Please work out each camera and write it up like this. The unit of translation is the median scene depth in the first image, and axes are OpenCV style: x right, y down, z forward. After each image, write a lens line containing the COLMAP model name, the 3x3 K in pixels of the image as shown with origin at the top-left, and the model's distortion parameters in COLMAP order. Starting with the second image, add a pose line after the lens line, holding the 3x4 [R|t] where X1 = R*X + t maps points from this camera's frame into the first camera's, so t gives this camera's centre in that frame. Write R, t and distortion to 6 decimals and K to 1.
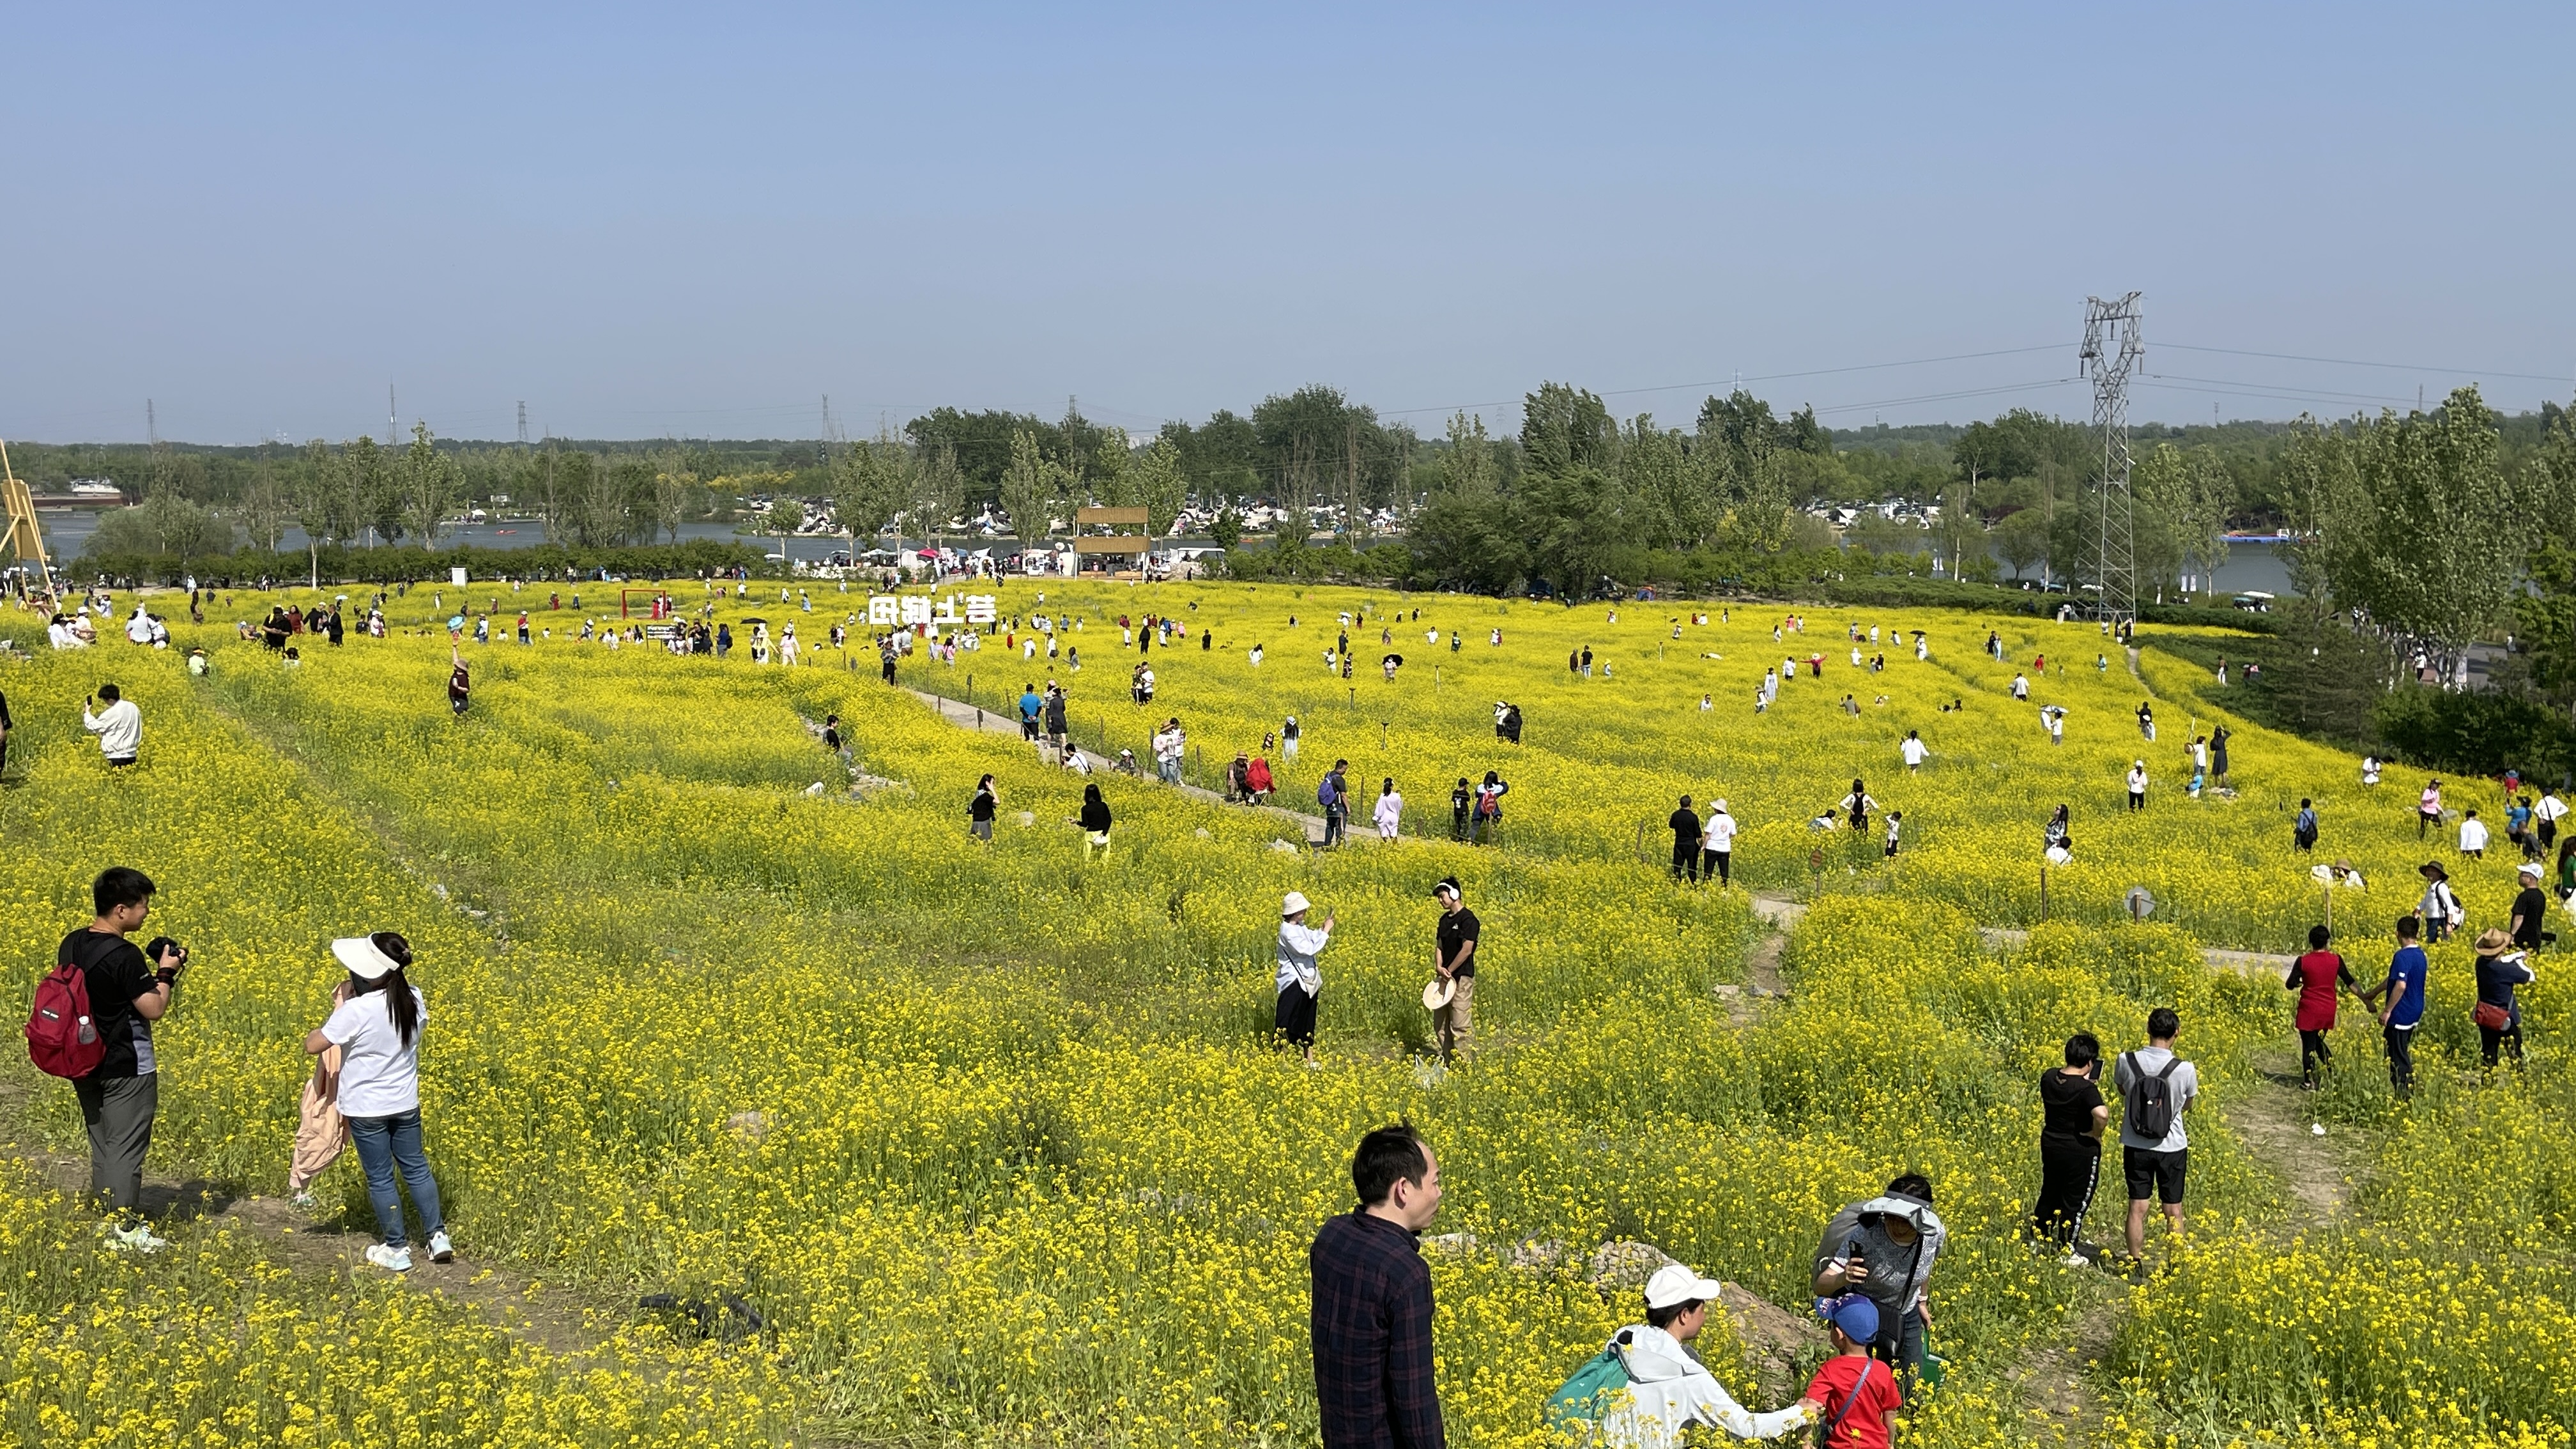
lens RADIAL K [[2344.1, 0, 1300.8], [0, 2344.1, 638.4], [0, 0, 1]] dist [0.042361, 0.000000]
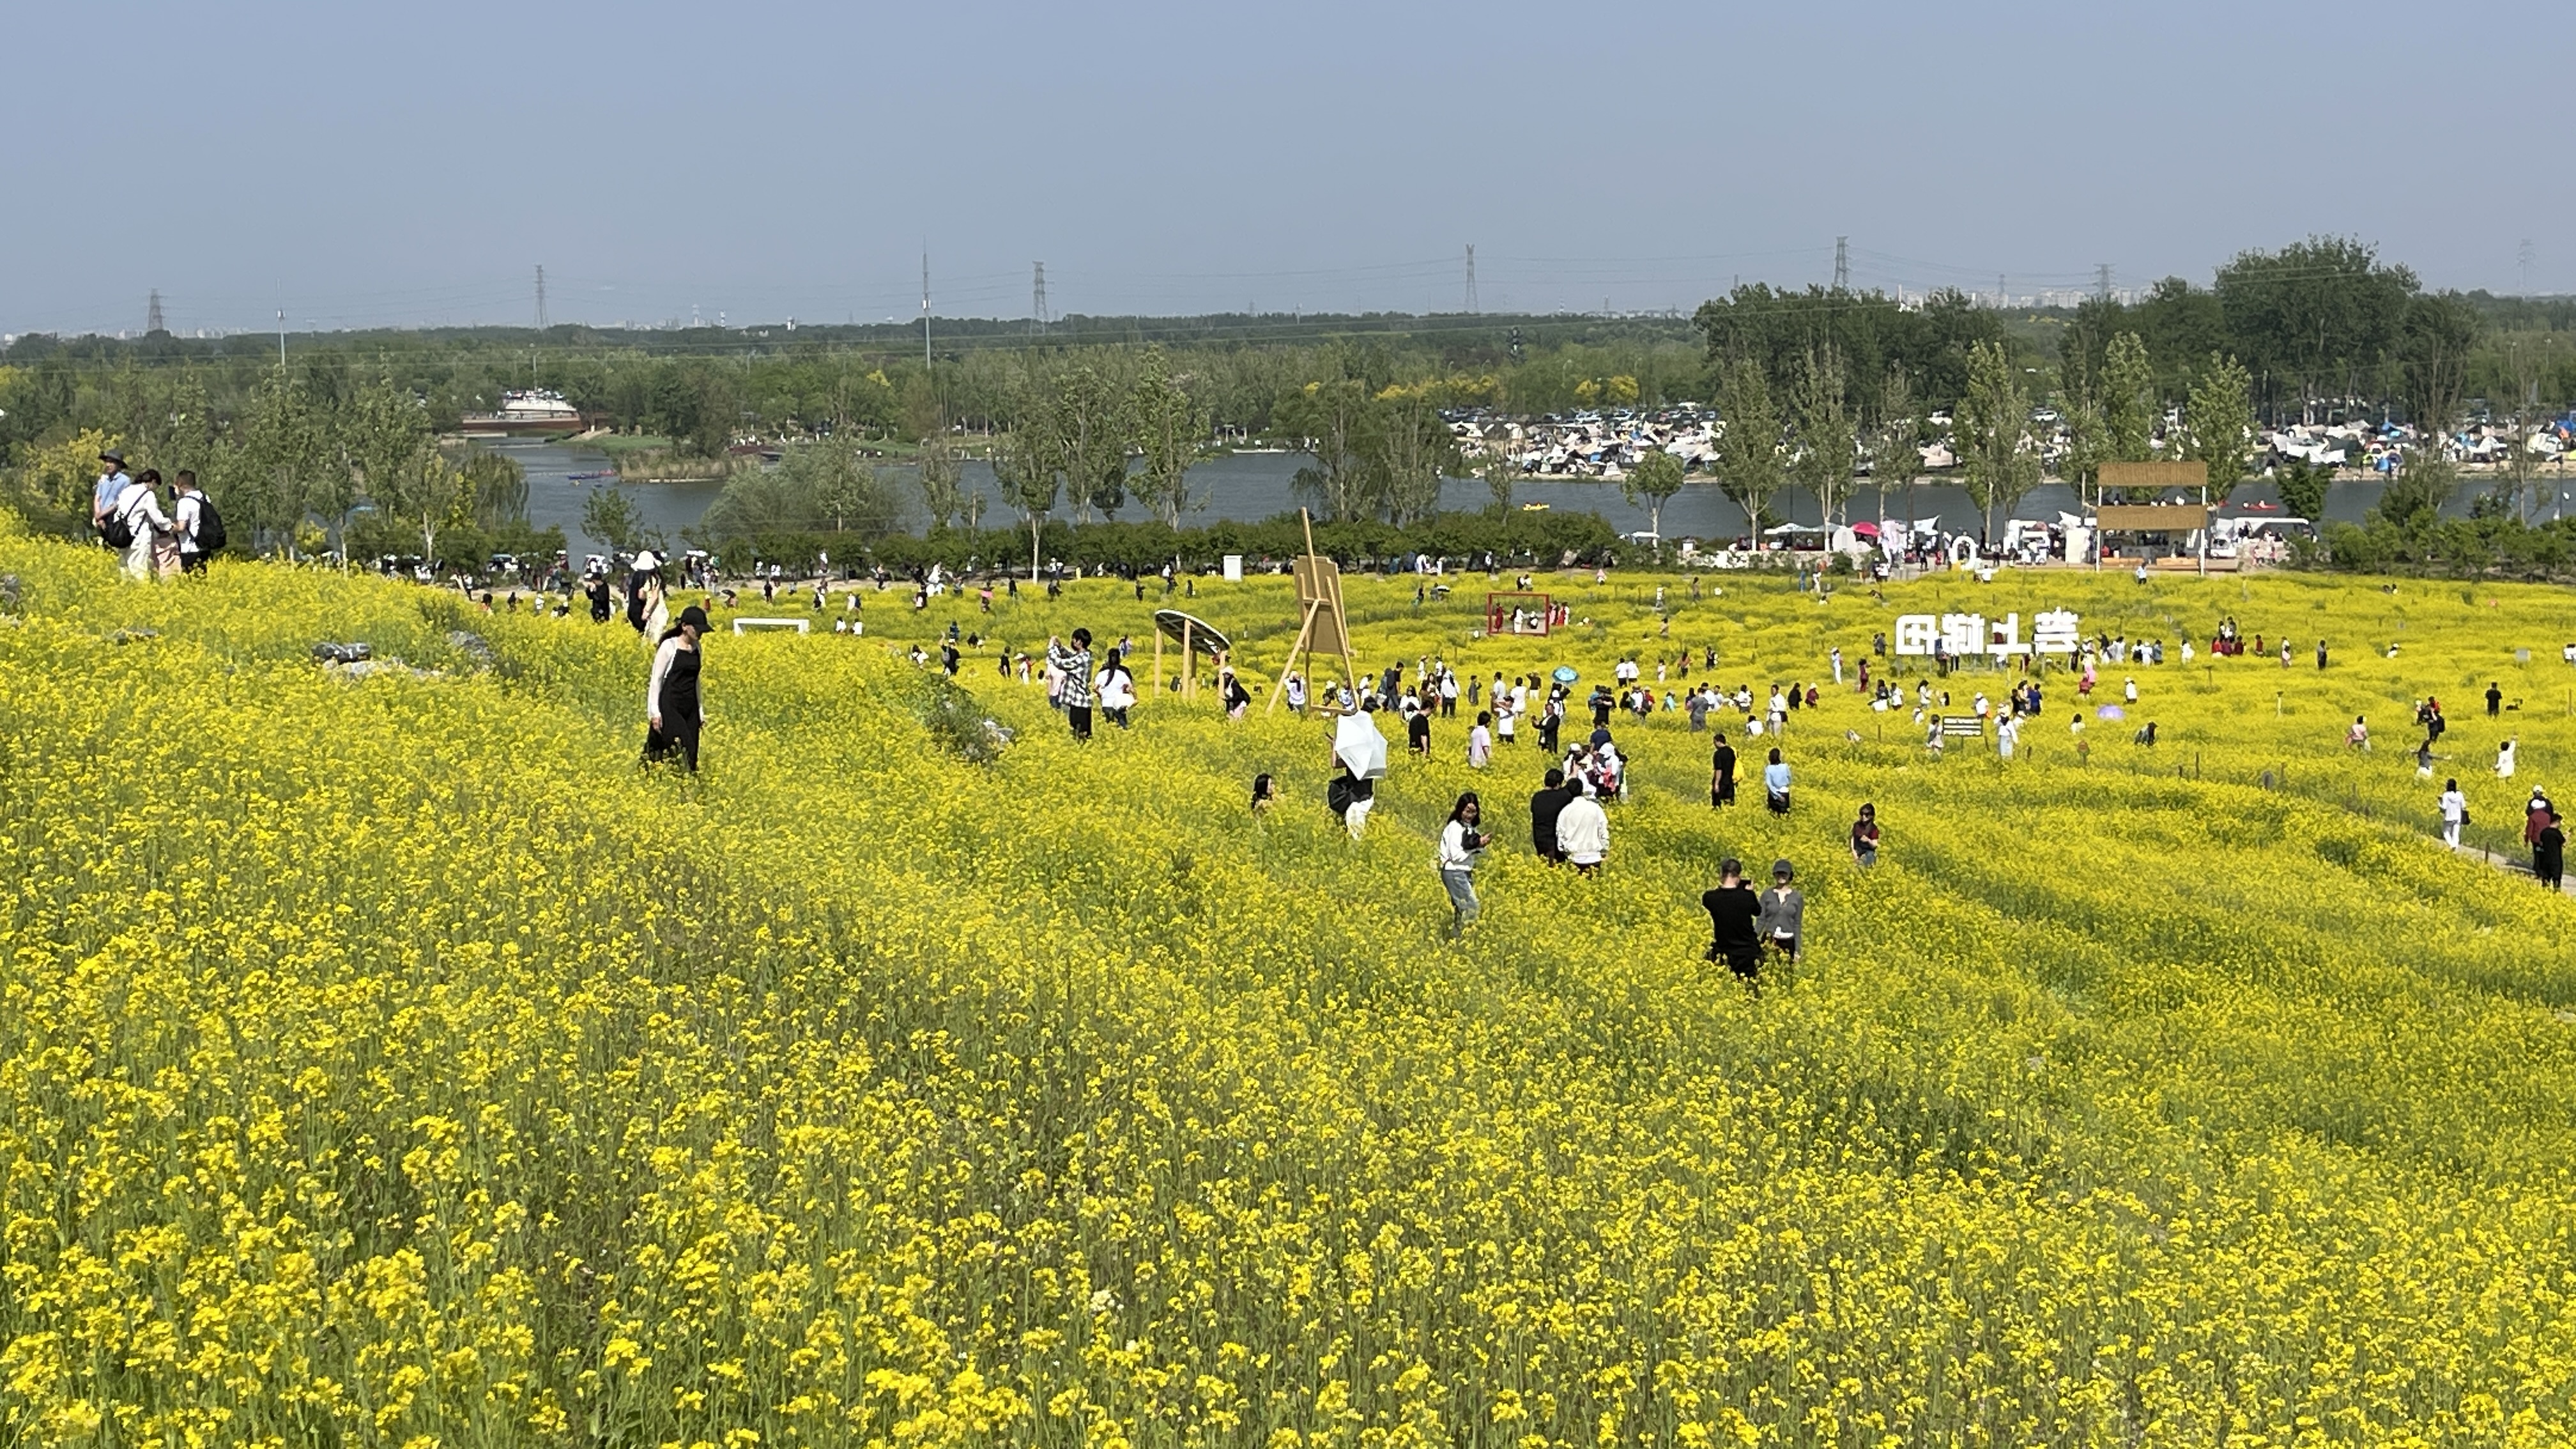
lens RADIAL K [[3589.4, 0, 1343.0], [0, 3589.4, 745.8], [0, 0, 1]] dist [0.070786, 0.000000]
pose [[0.976196, 0.014060, -0.216436, -0.084874], [-0.005325, 0.999149, 0.040892, -0.016433], [0.216827, -0.038766, 0.975440, -0.057320]]
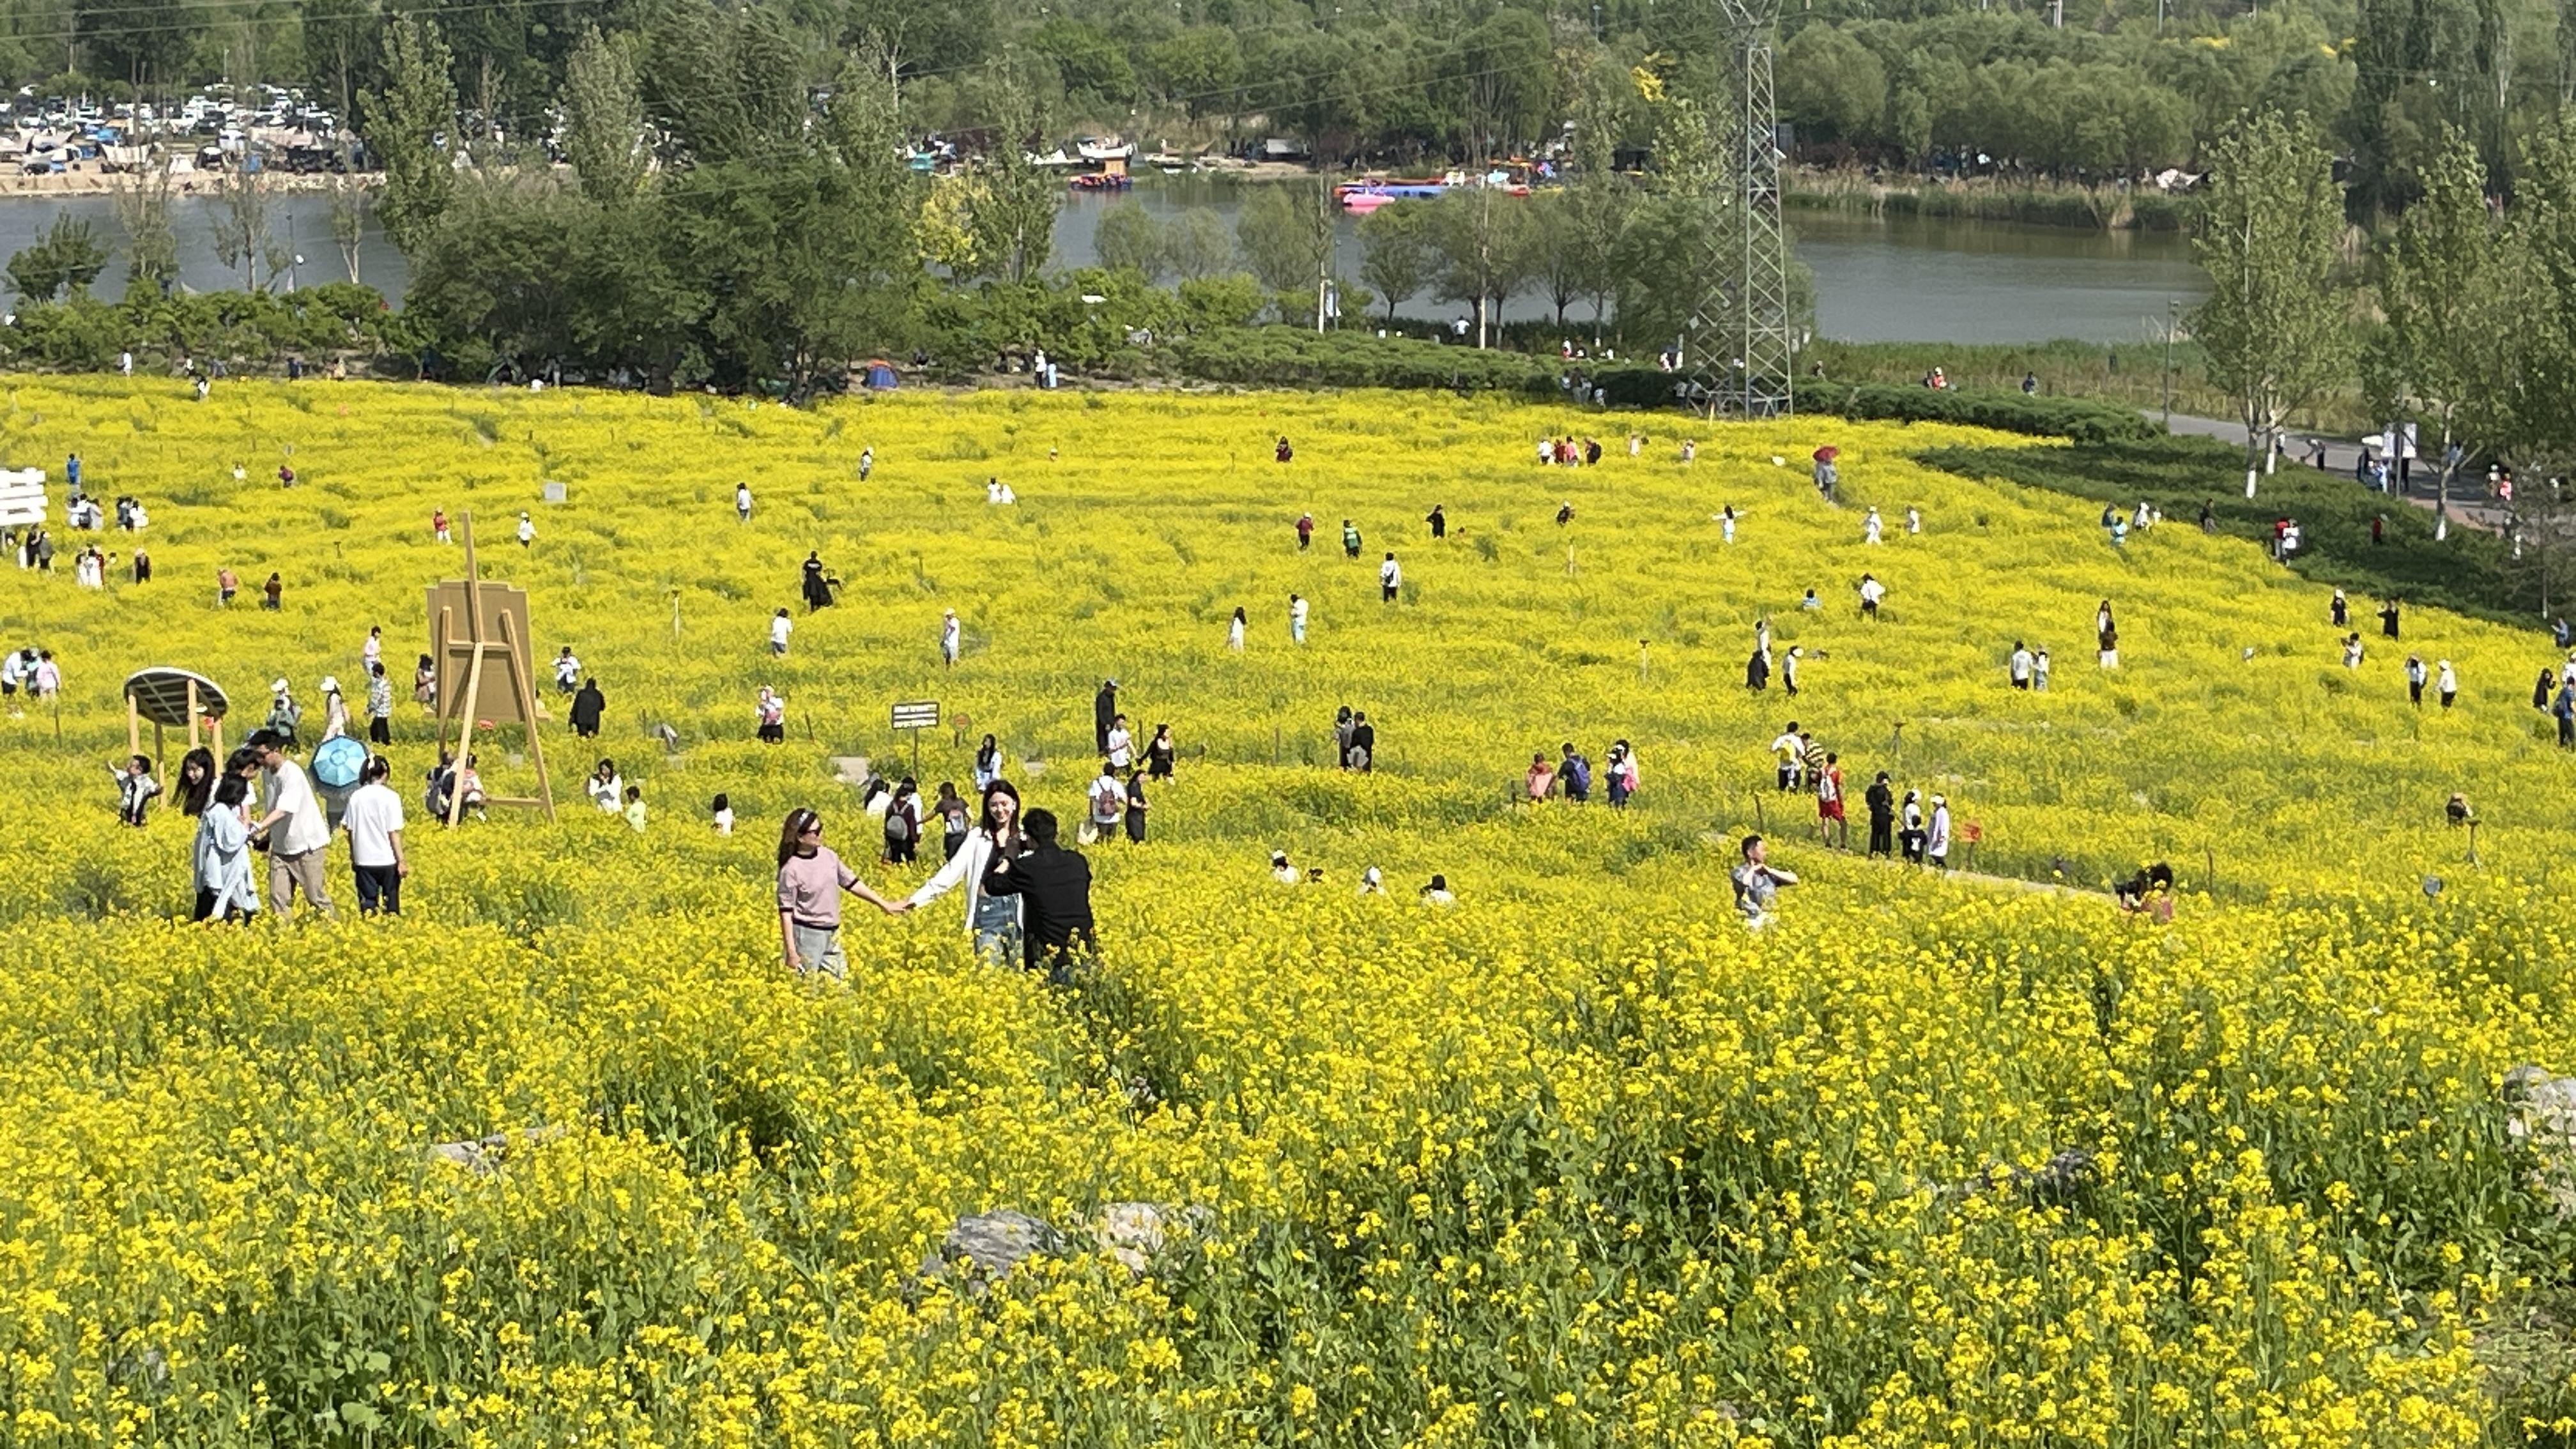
lens RADIAL K [[4594.3, 0, 1281.1], [0, 4594.3, 773.8], [0, 0, 1]] dist [0.131469, 0.000000]
pose [[0.879333, -0.077862, 0.469800, -0.281505], [0.028518, 0.993382, 0.111262, -0.042988], [-0.475354, -0.084439, 0.875733, -0.001459]]
